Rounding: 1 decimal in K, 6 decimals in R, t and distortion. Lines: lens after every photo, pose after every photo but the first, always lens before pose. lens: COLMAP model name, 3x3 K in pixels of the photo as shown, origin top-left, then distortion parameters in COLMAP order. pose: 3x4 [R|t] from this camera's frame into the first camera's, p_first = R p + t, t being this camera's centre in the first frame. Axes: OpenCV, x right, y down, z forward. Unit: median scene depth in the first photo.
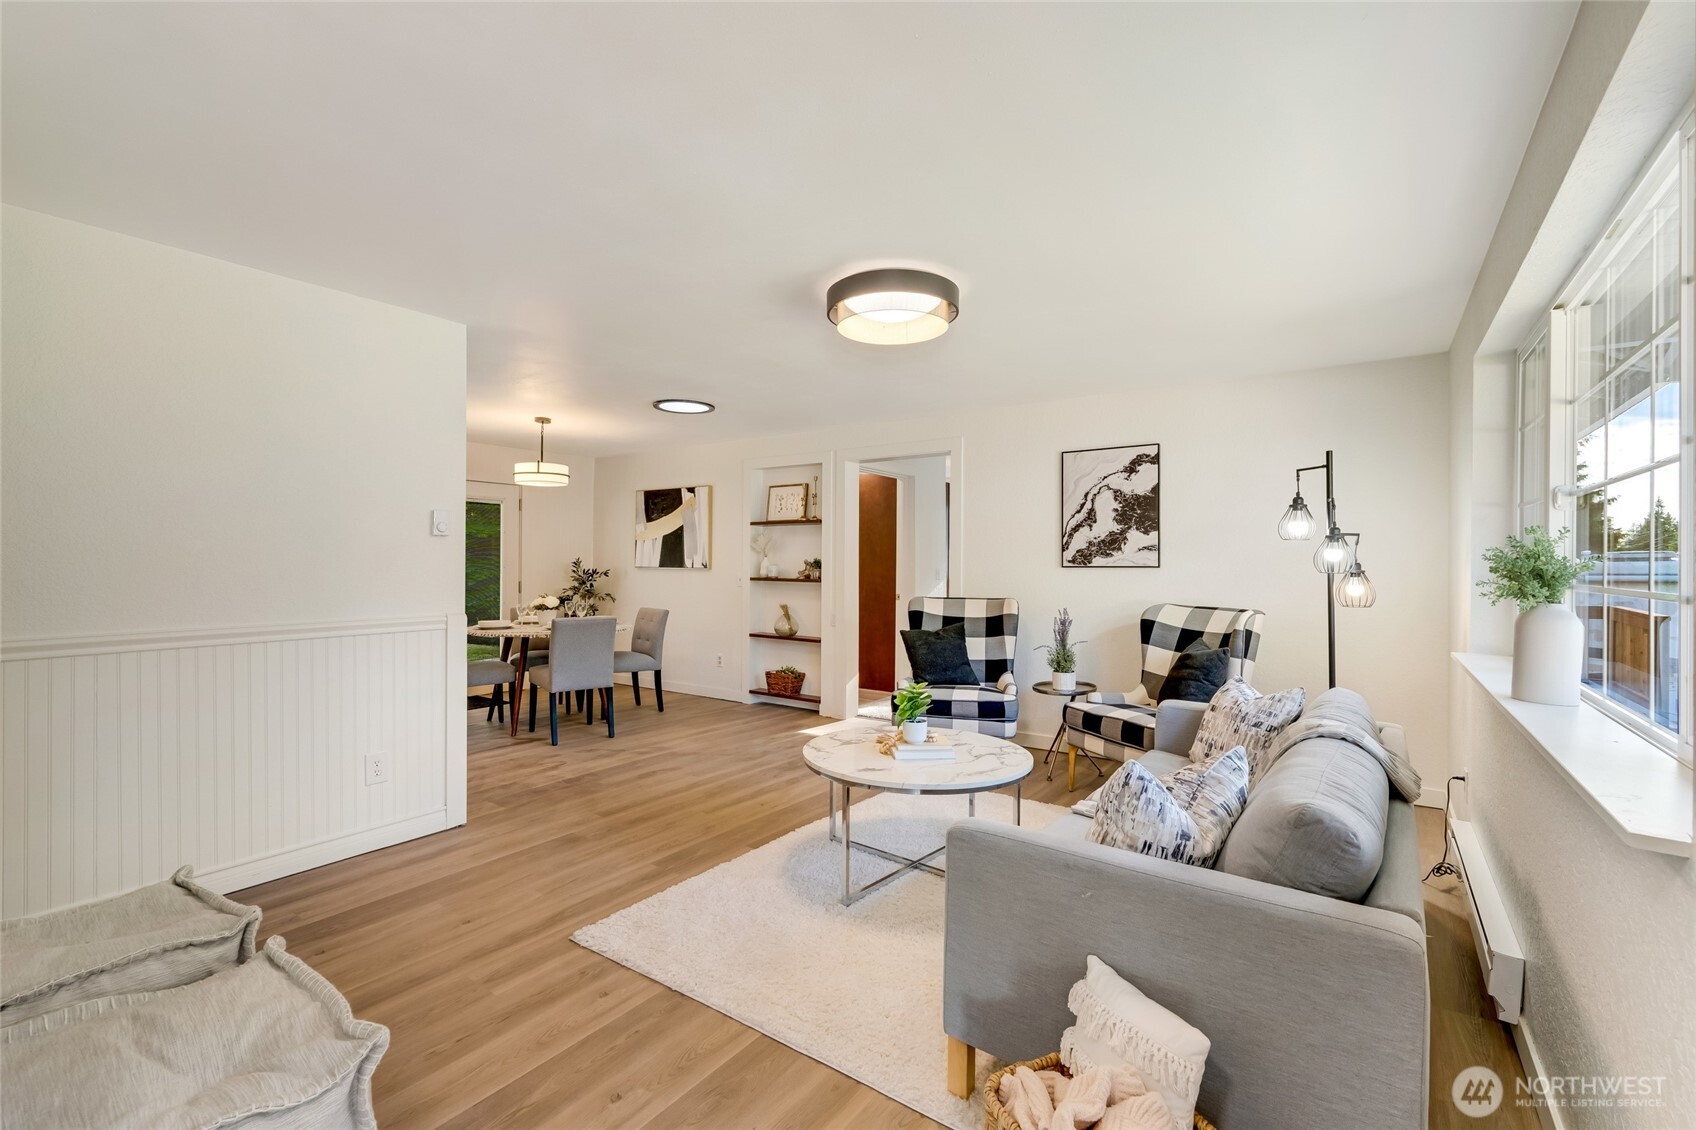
lens RADIAL K [[735.0, 0, 849.2], [0, 735.0, 554.6], [0, 0, 1]] dist [-0.005453, 0.001569]
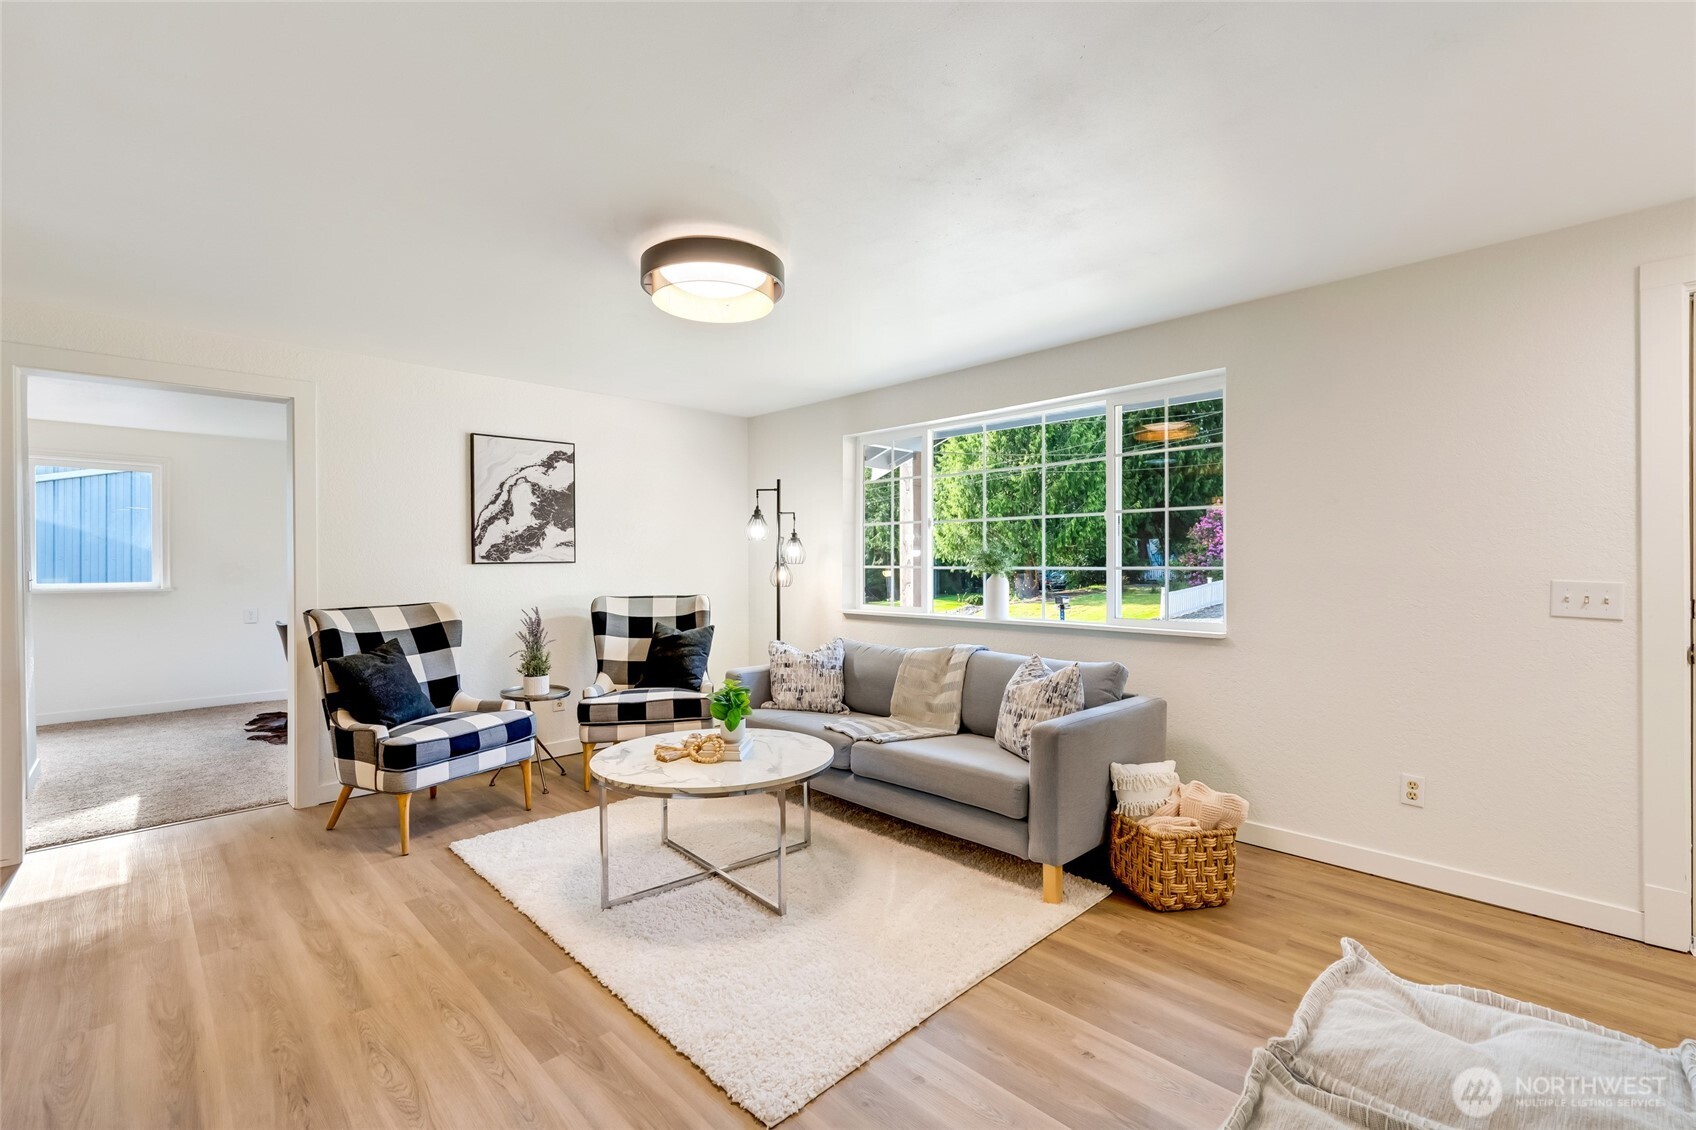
lens RADIAL K [[735.0, 0, 844.2], [0, 735.0, 564.8], [0, 0, 1]] dist [-0.005453, 0.001569]
pose [[0.196518, -0.016939, 0.980354, -0.513961], [-0.005569, 0.999815, 0.018392, -0.000582], [-0.980484, -0.009074, 0.196387, 0.409048]]
